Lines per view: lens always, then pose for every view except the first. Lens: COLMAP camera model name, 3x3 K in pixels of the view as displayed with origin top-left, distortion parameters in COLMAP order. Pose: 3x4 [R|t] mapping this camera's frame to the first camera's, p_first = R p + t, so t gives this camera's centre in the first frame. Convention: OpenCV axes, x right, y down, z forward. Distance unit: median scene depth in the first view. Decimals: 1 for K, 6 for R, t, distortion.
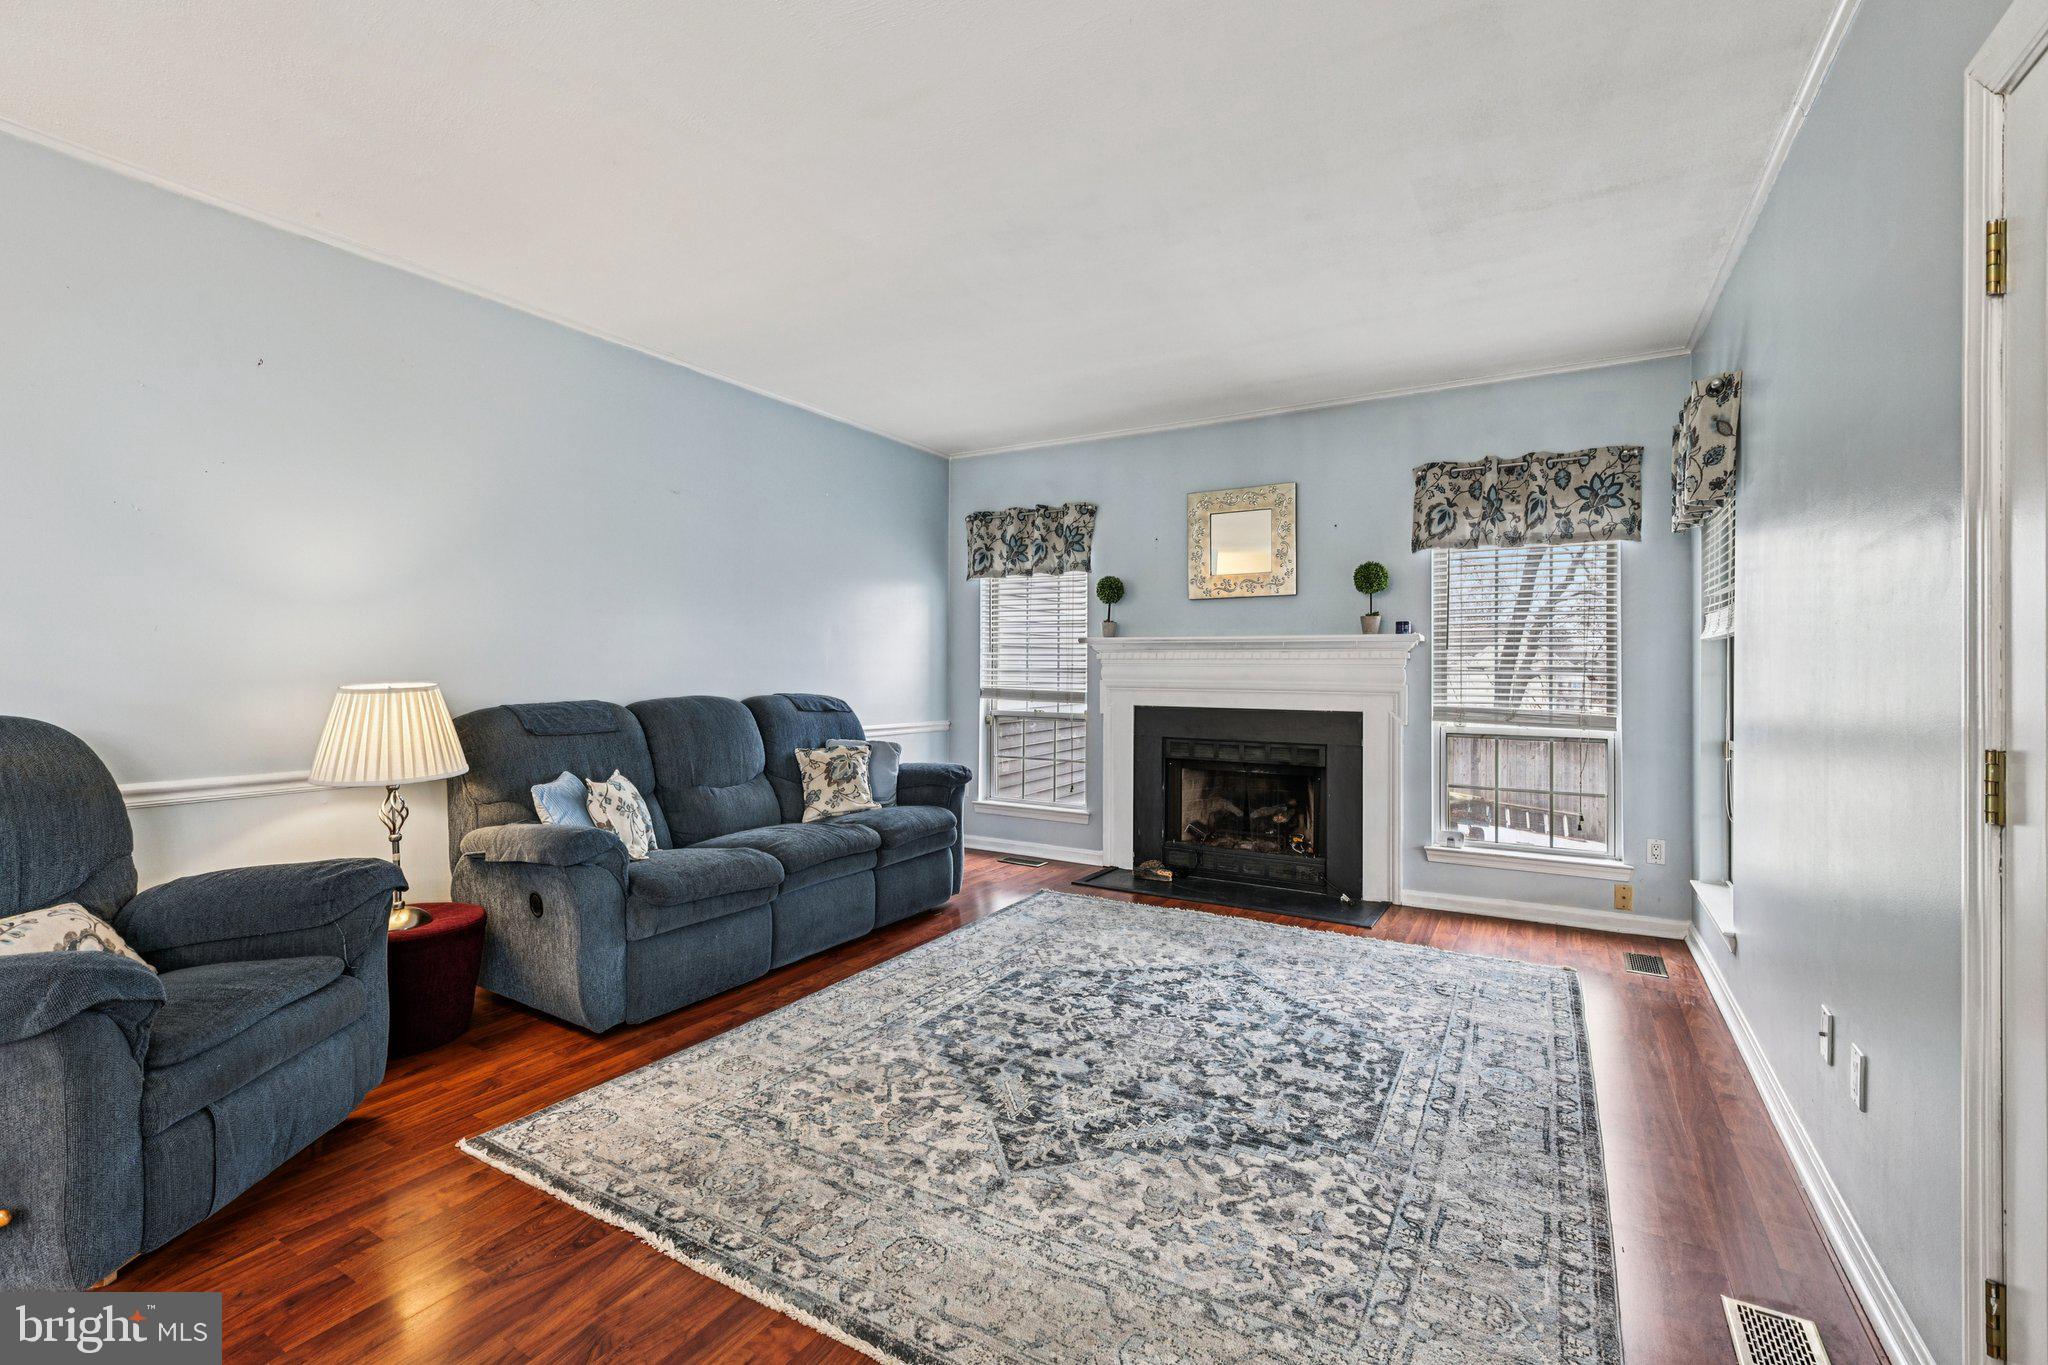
lens RADIAL K [[887.1, 0, 1028.0], [0, 887.1, 676.6], [0, 0, 1]] dist [0.002359, -0.000276]
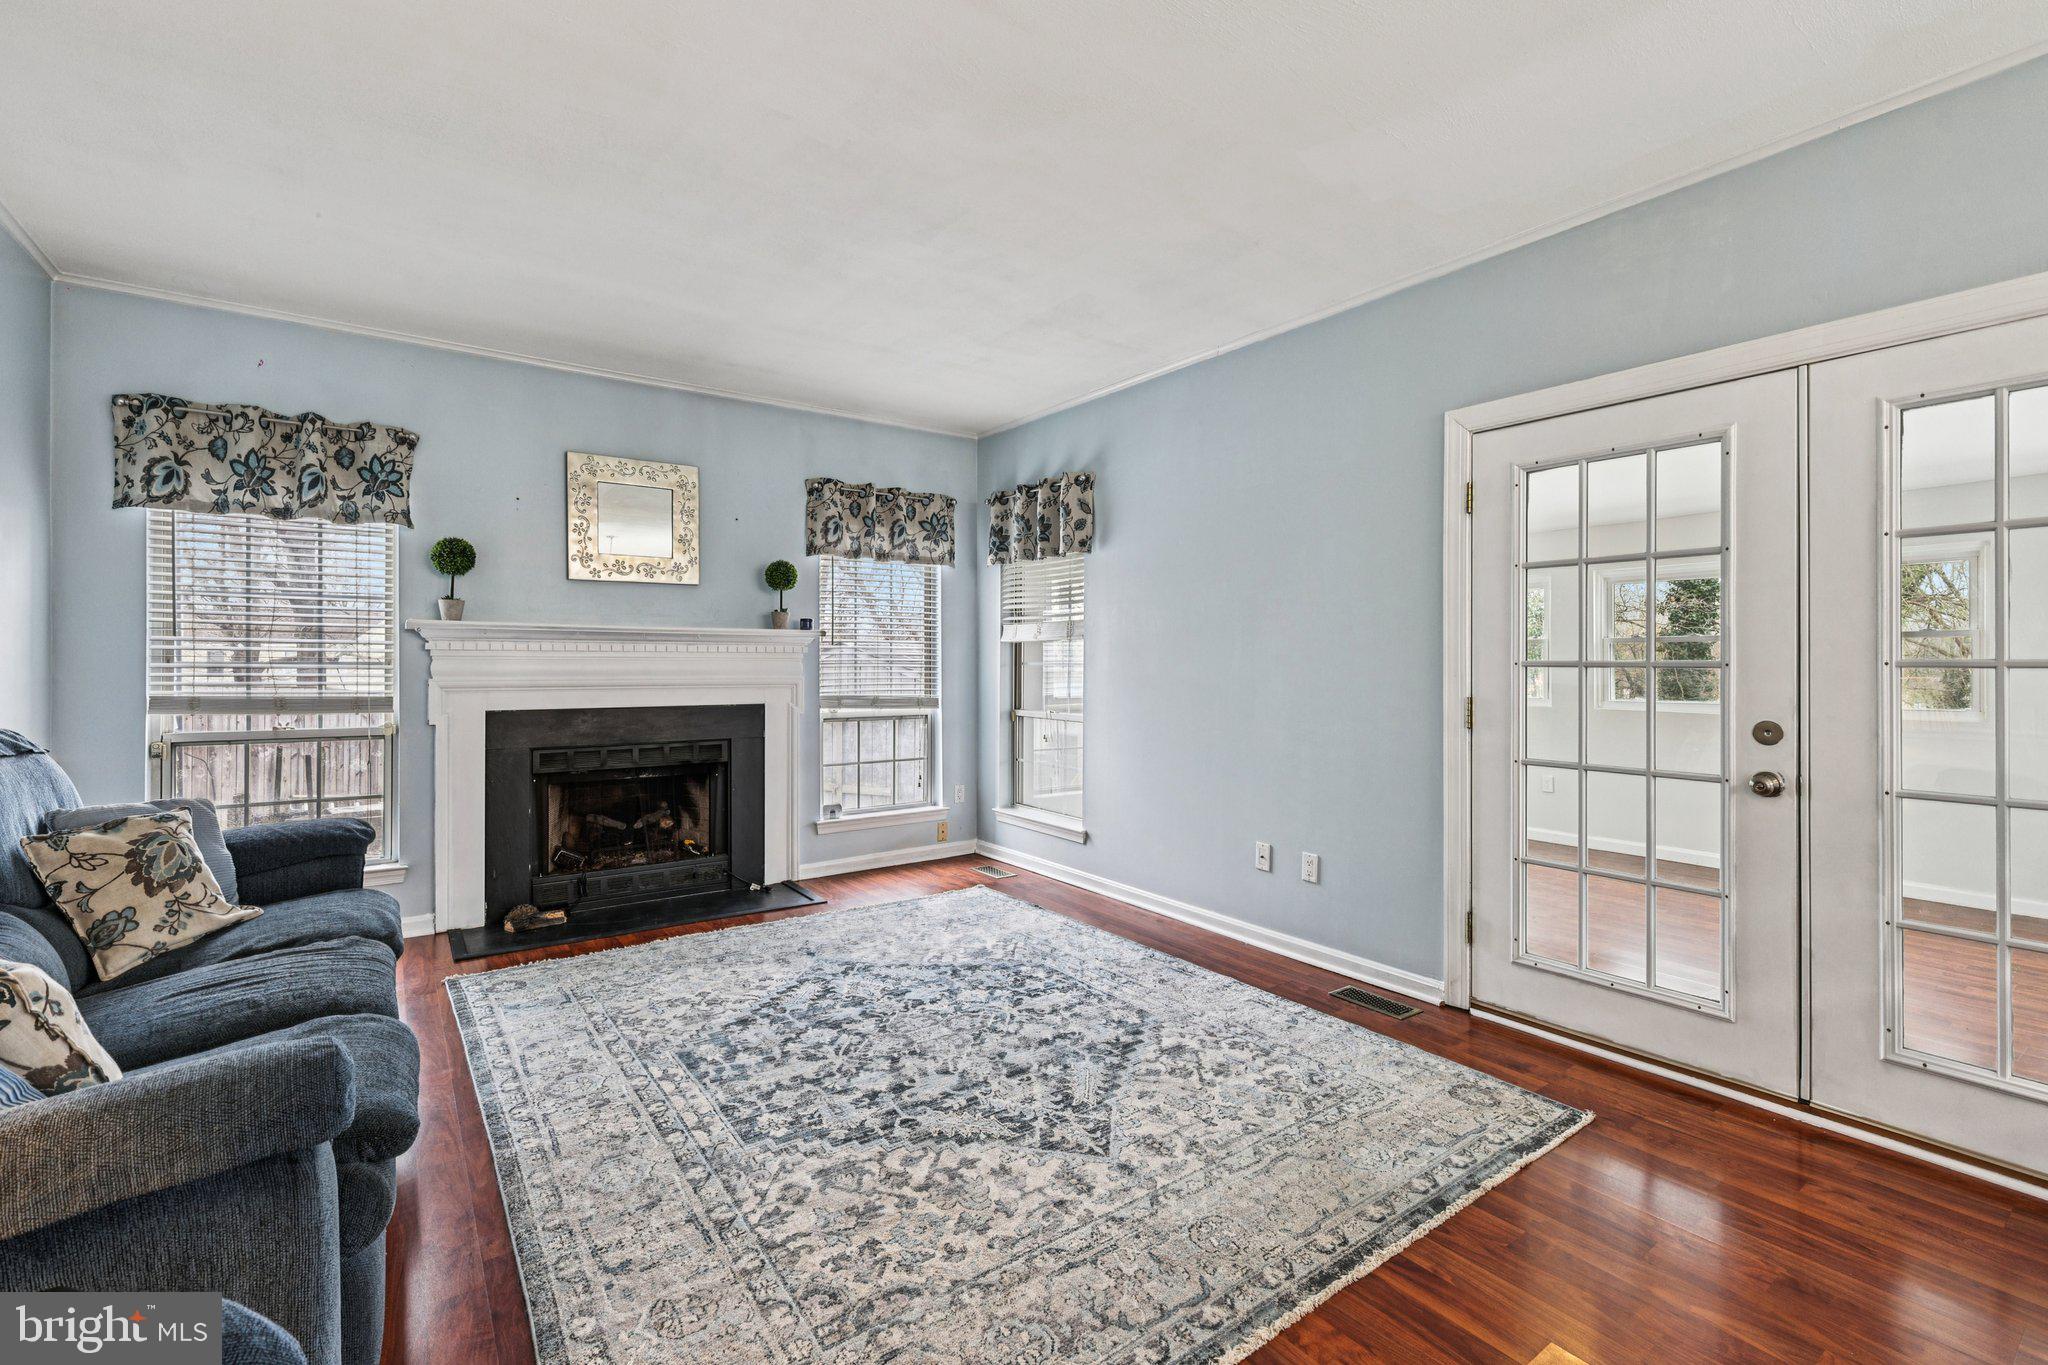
lens RADIAL K [[887.1, 0, 1025.9], [0, 887.1, 670.7], [0, 0, 1]] dist [0.002359, -0.000276]
pose [[0.407460, -0.013235, 0.913127, -0.514216], [0.008467, 0.999907, 0.010715, -0.008529], [-0.913184, 0.003365, 0.407534, 0.346480]]
